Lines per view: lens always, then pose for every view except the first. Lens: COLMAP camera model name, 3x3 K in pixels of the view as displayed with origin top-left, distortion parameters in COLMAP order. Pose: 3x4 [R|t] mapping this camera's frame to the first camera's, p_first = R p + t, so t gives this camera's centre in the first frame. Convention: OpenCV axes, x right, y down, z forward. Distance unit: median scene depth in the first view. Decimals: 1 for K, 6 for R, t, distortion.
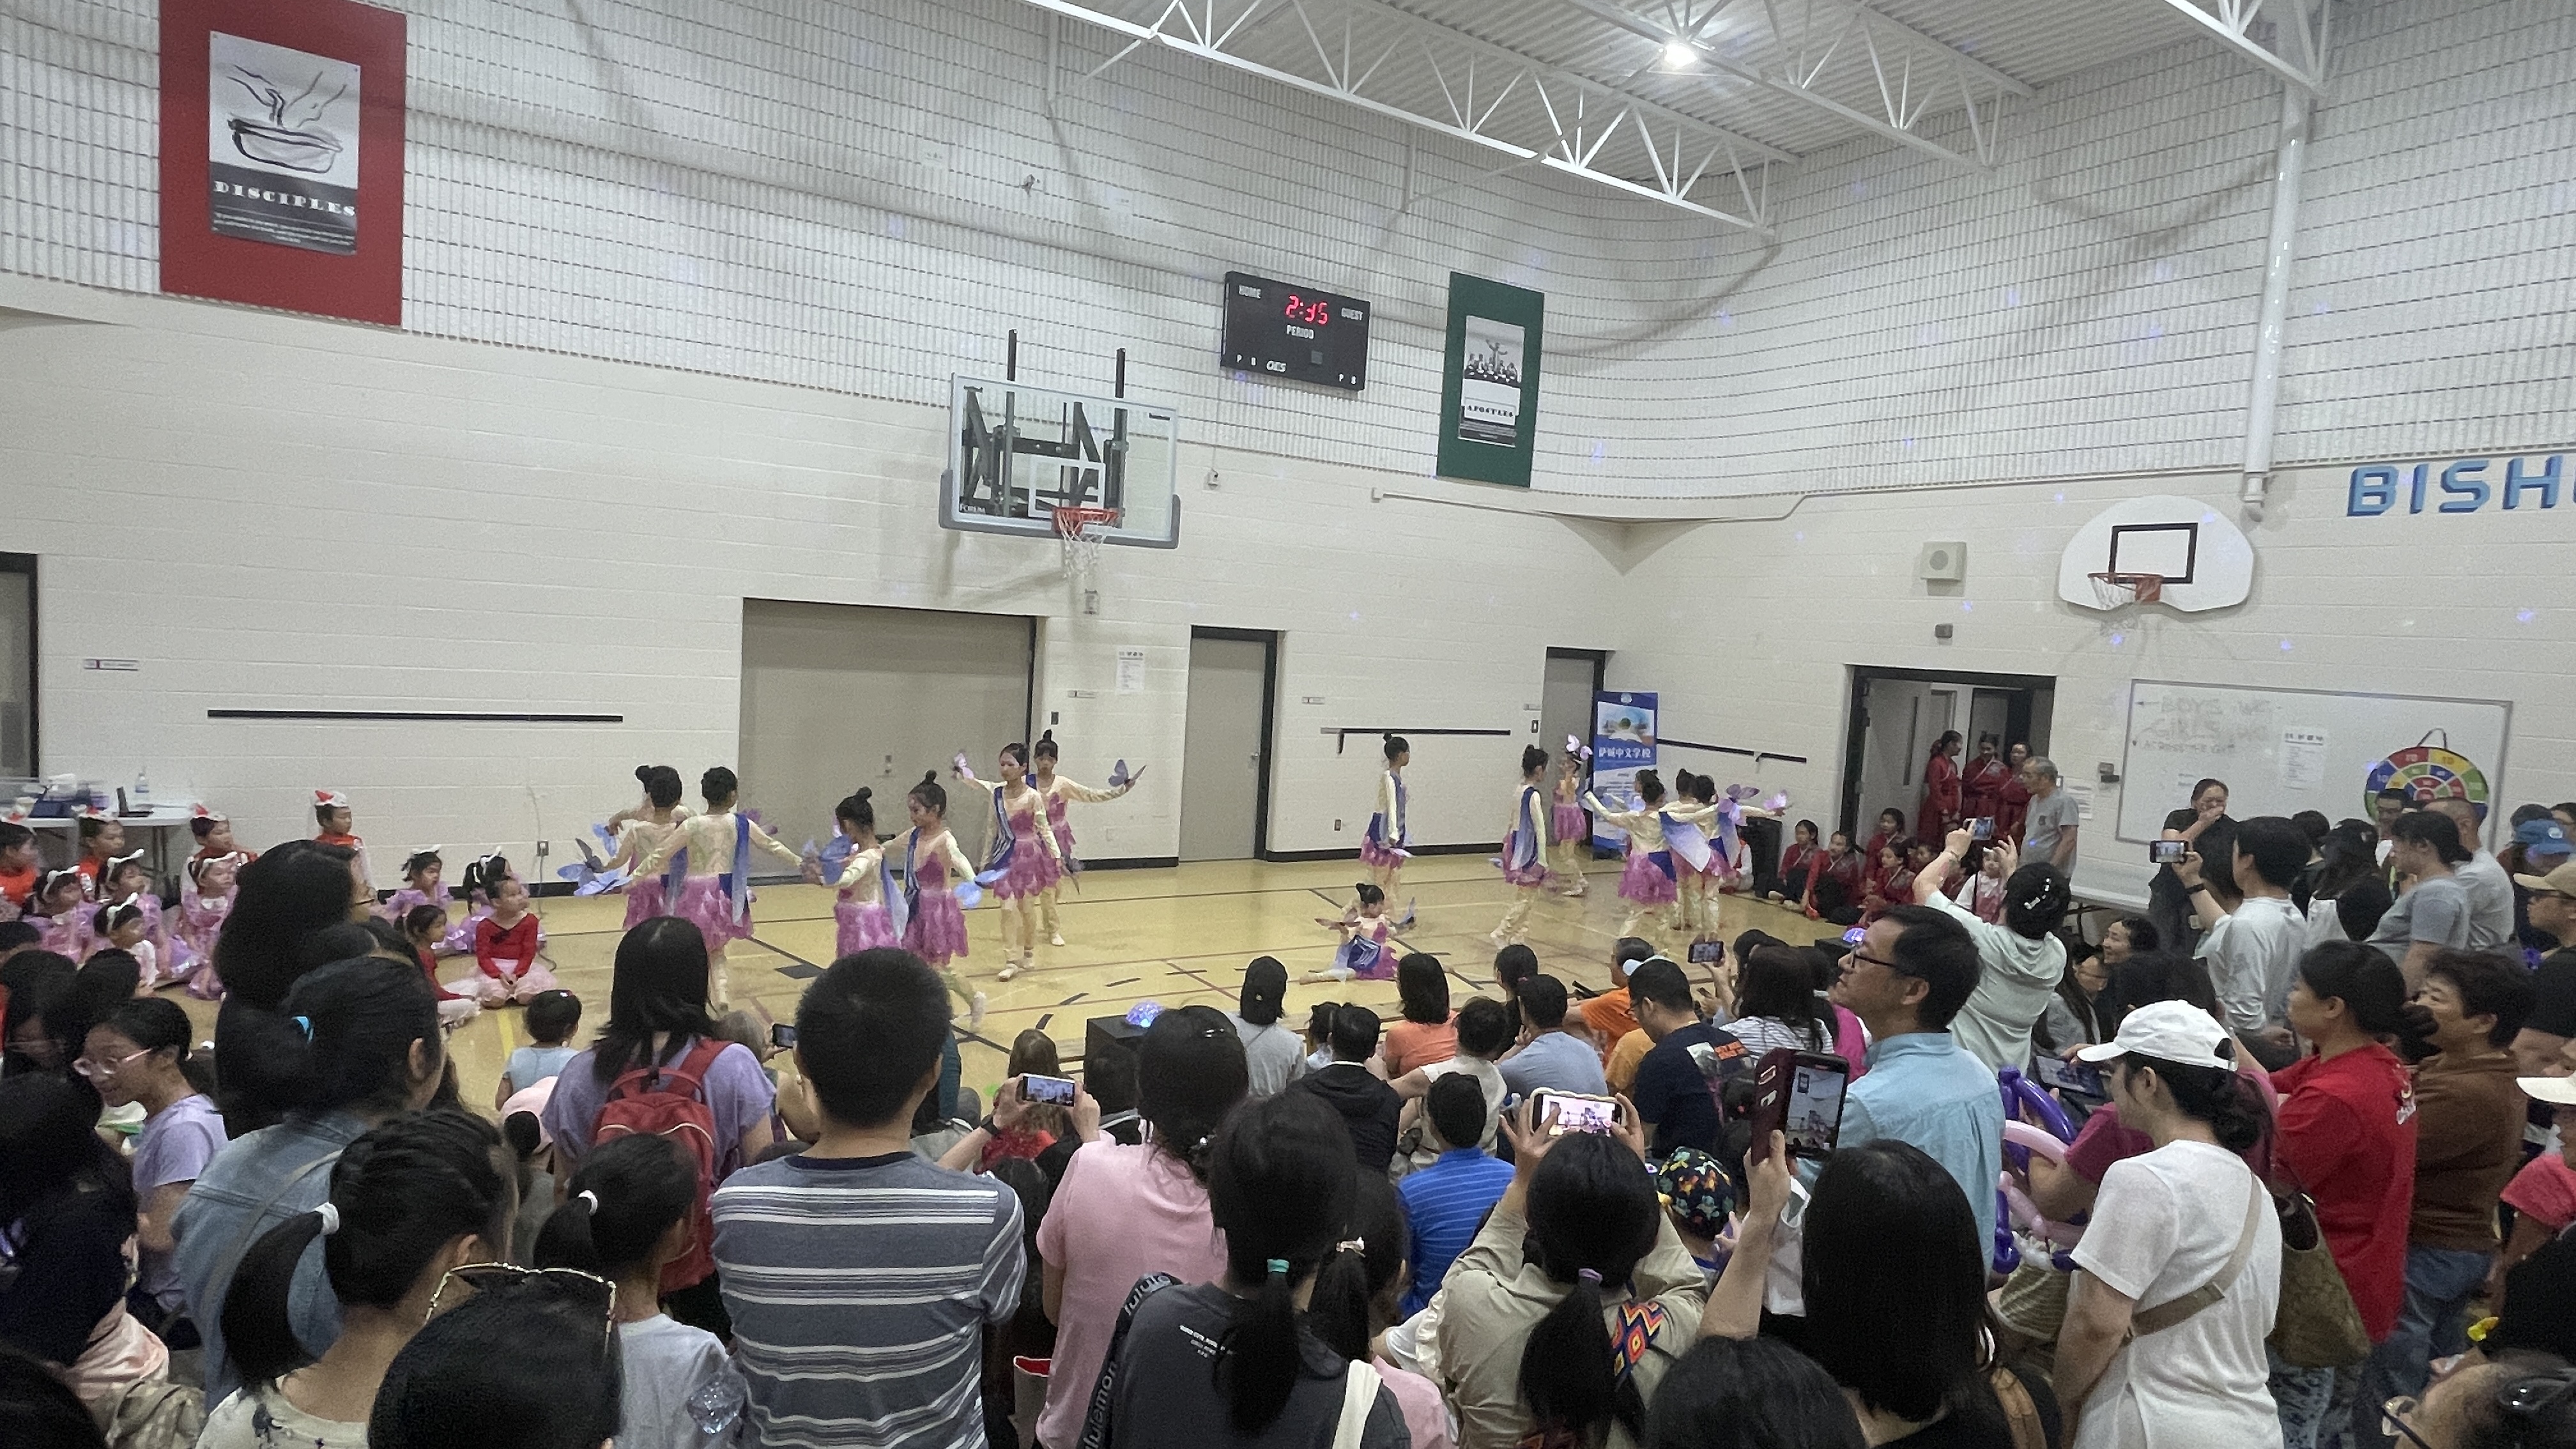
lens RADIAL K [[1360.7, 0, 1263.7], [0, 1360.7, 742.6], [0, 0, 1]] dist [-0.003083, 0.000448]
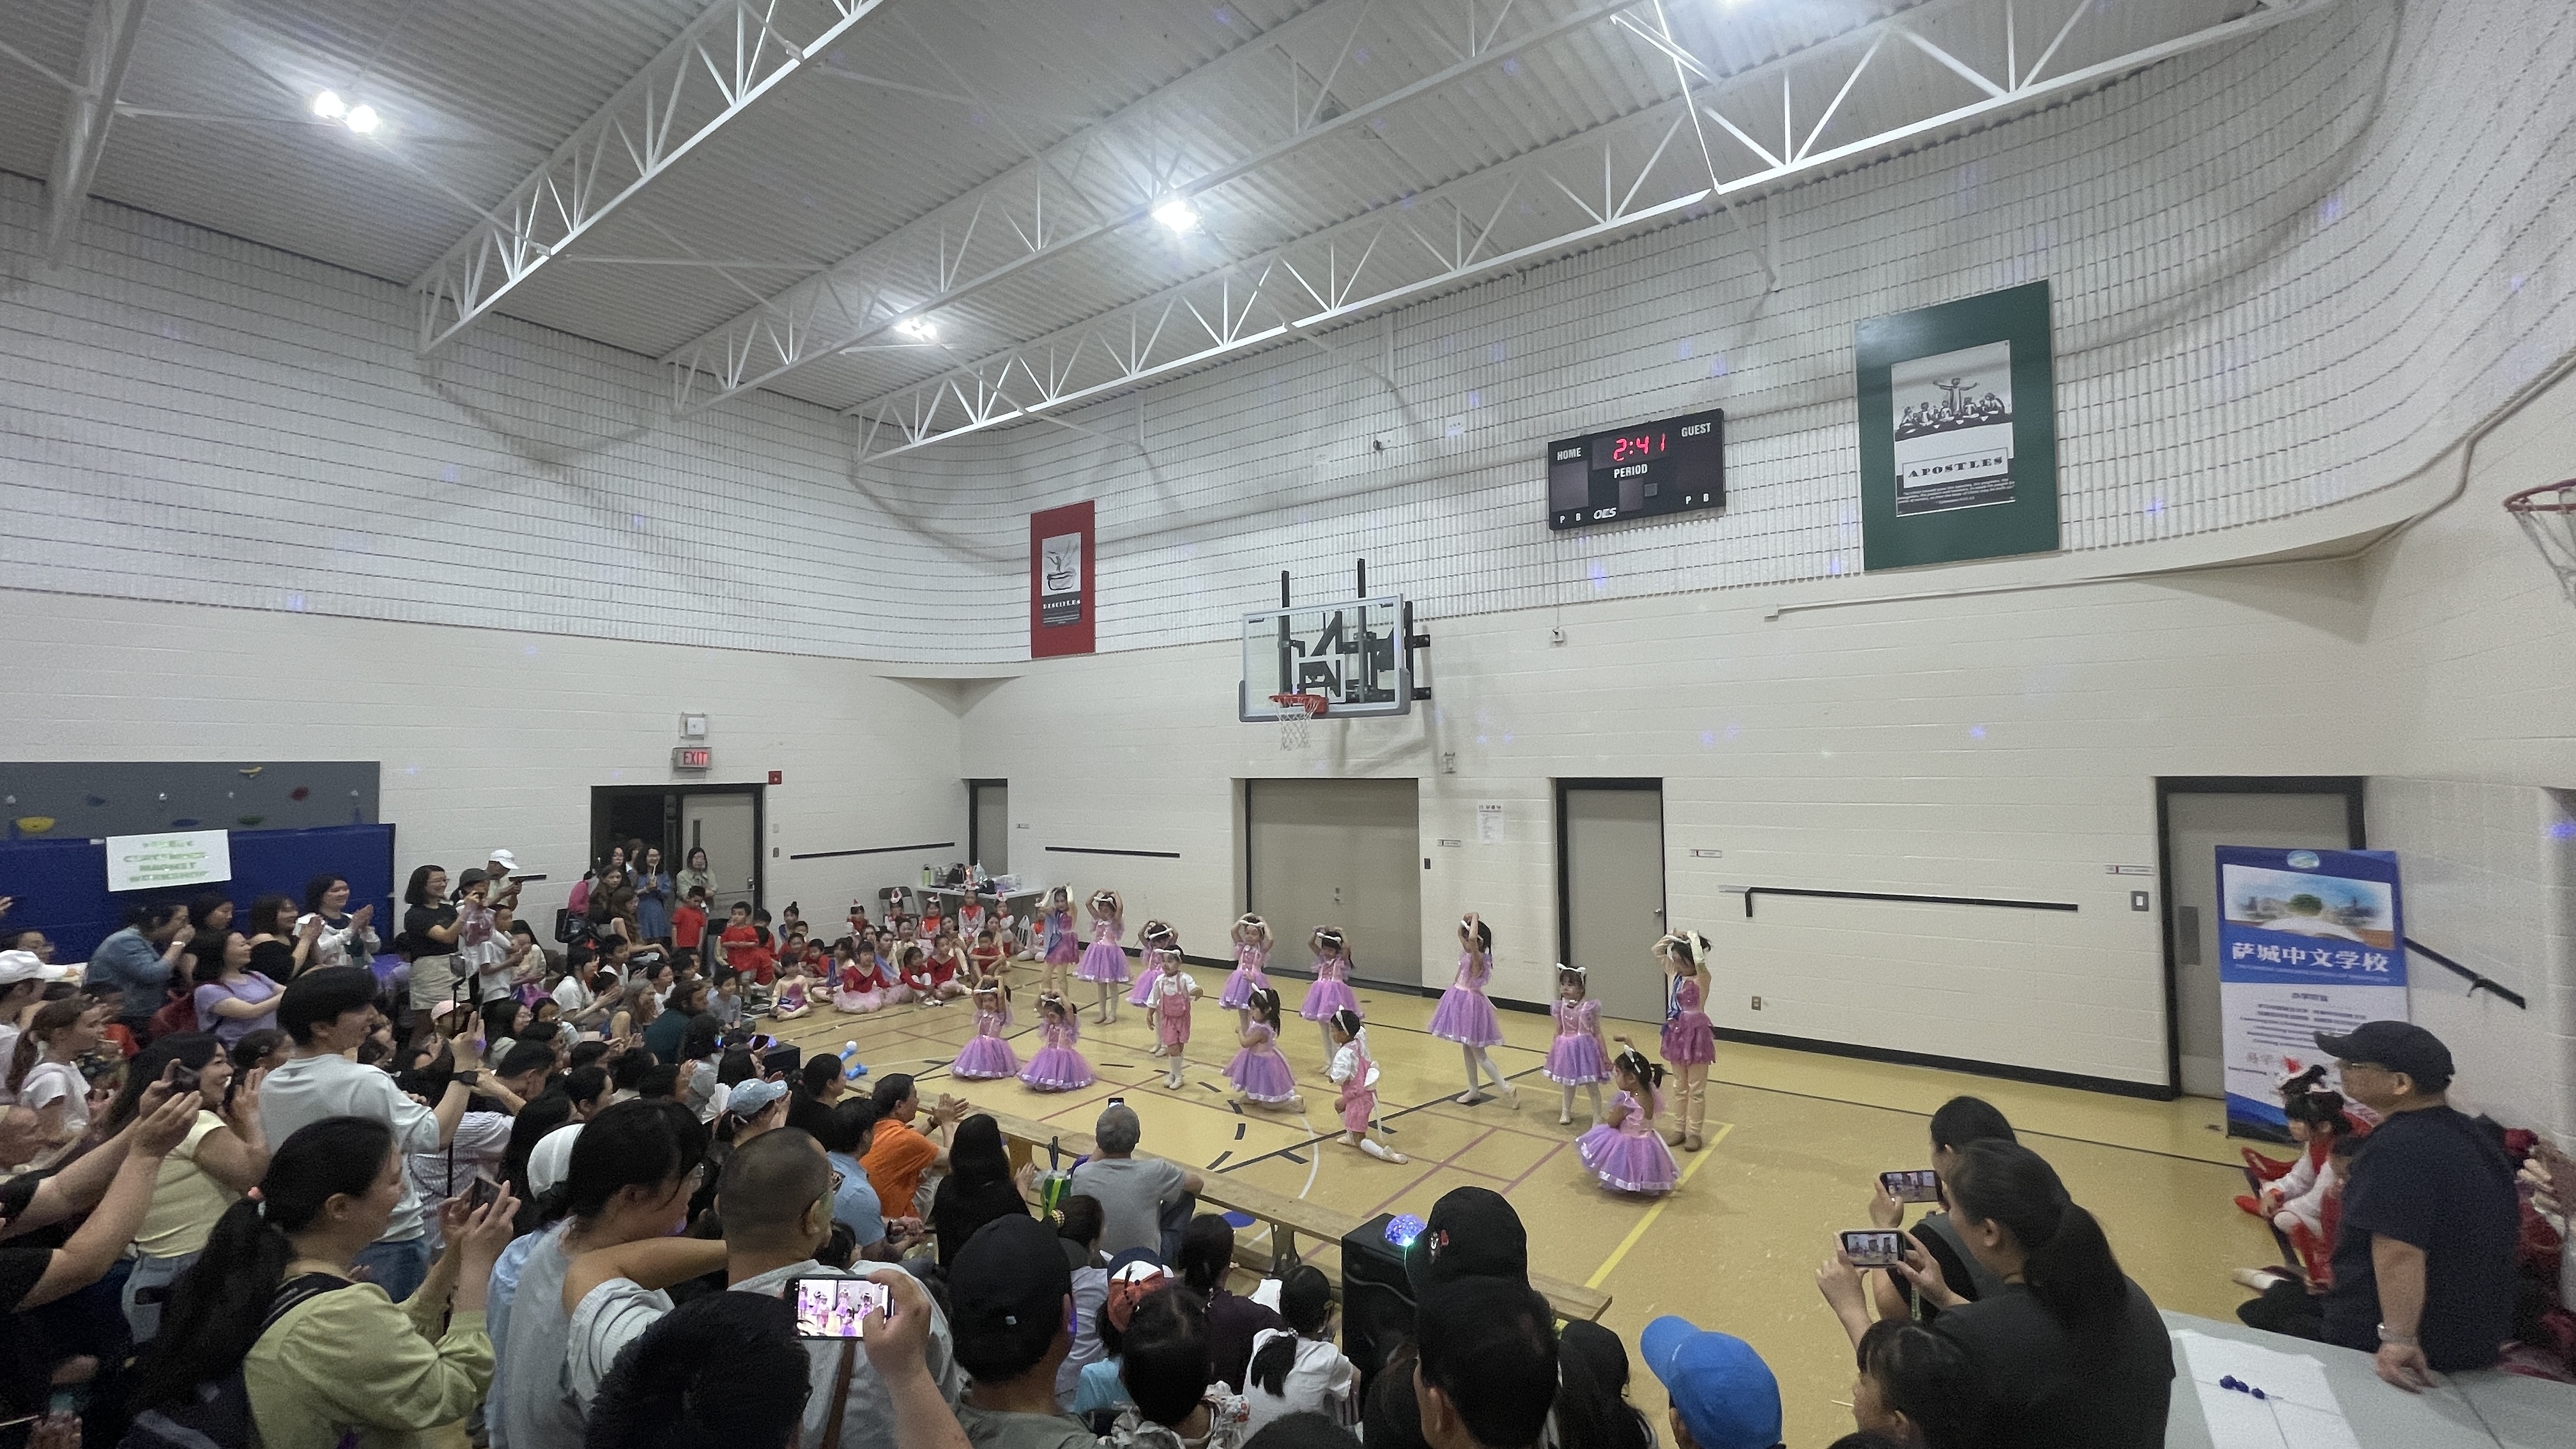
lens RADIAL K [[1037.2, 0, 1277.5], [0, 1037.2, 727.4], [0, 0, 1]] dist [-0.000275, 0.000799]
pose [[0.372250, -0.098109, -0.922932, 0.718154], [-0.040919, 0.991696, -0.121922, -0.023045], [0.927230, 0.083151, 0.365145, 0.608964]]
